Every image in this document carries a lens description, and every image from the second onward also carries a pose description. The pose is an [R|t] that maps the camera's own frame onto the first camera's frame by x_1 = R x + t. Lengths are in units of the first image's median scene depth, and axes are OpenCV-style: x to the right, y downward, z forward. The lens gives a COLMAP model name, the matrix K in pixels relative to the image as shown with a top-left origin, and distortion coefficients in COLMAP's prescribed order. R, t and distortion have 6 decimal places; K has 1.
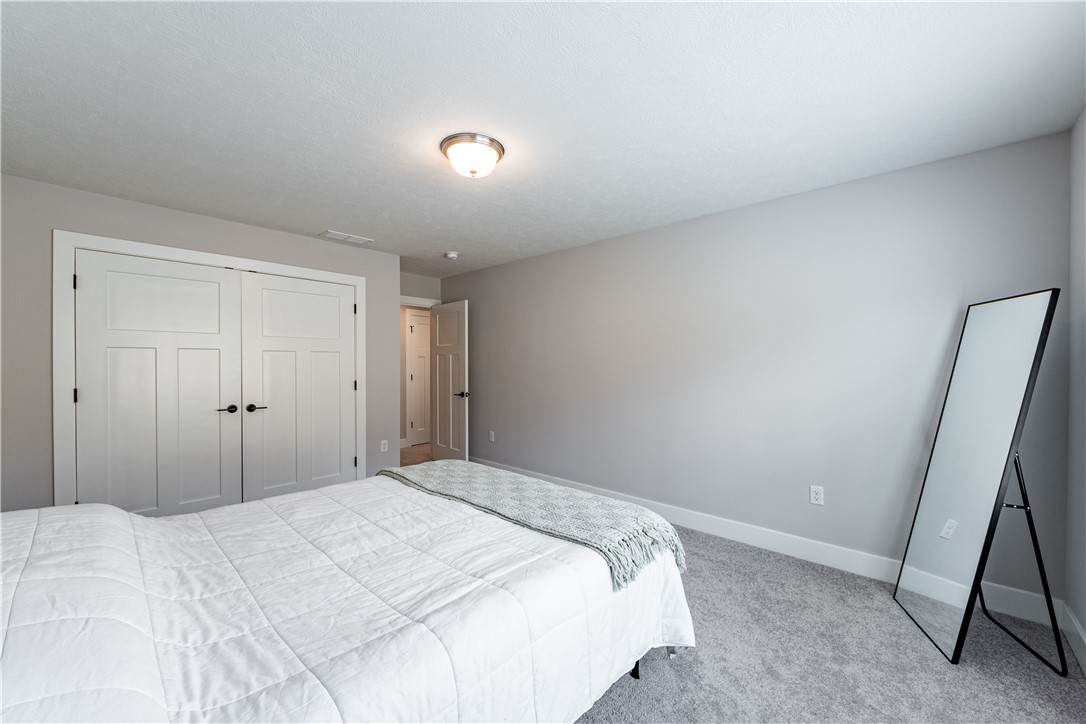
lens RADIAL K [[439.2, 0, 543.0], [0, 439.2, 362.0], [0, 0, 1]] dist [0.001641, 0.000145]
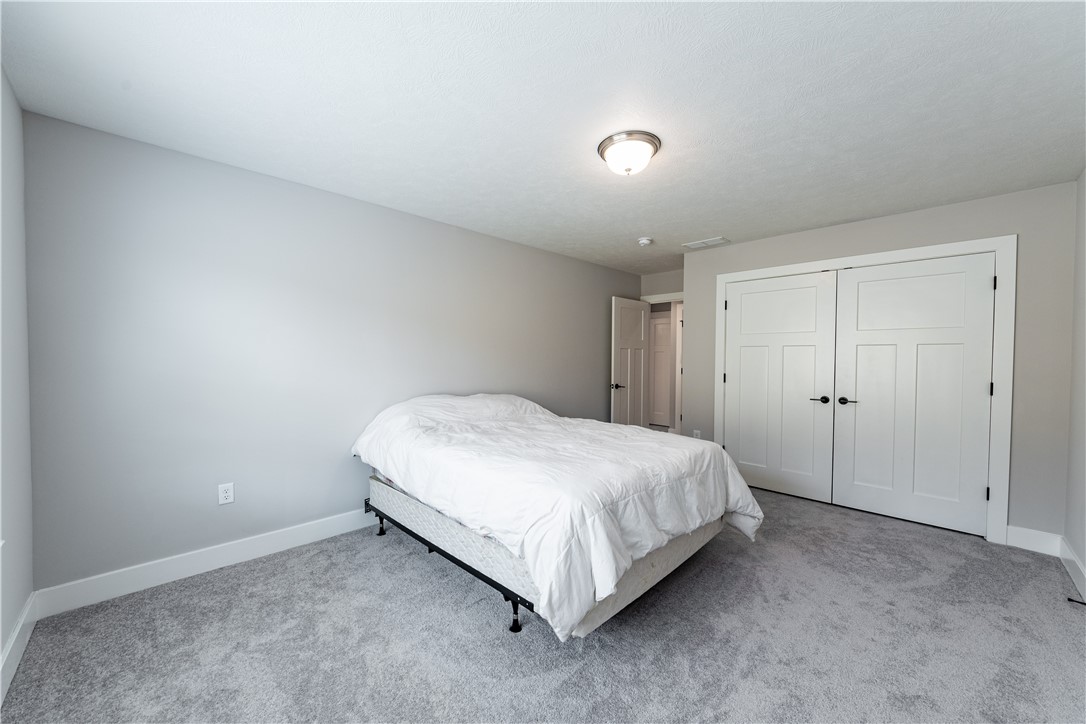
lens RADIAL K [[406.2, 0, 539.2], [0, 406.2, 366.8], [0, 0, 1]] dist [0.013656, -0.010977]
pose [[-0.043823, 0.025157, -0.998723, 0.404750], [-0.003110, 0.999675, 0.025318, 0.002806], [0.999034, 0.004216, -0.043731, 0.415037]]
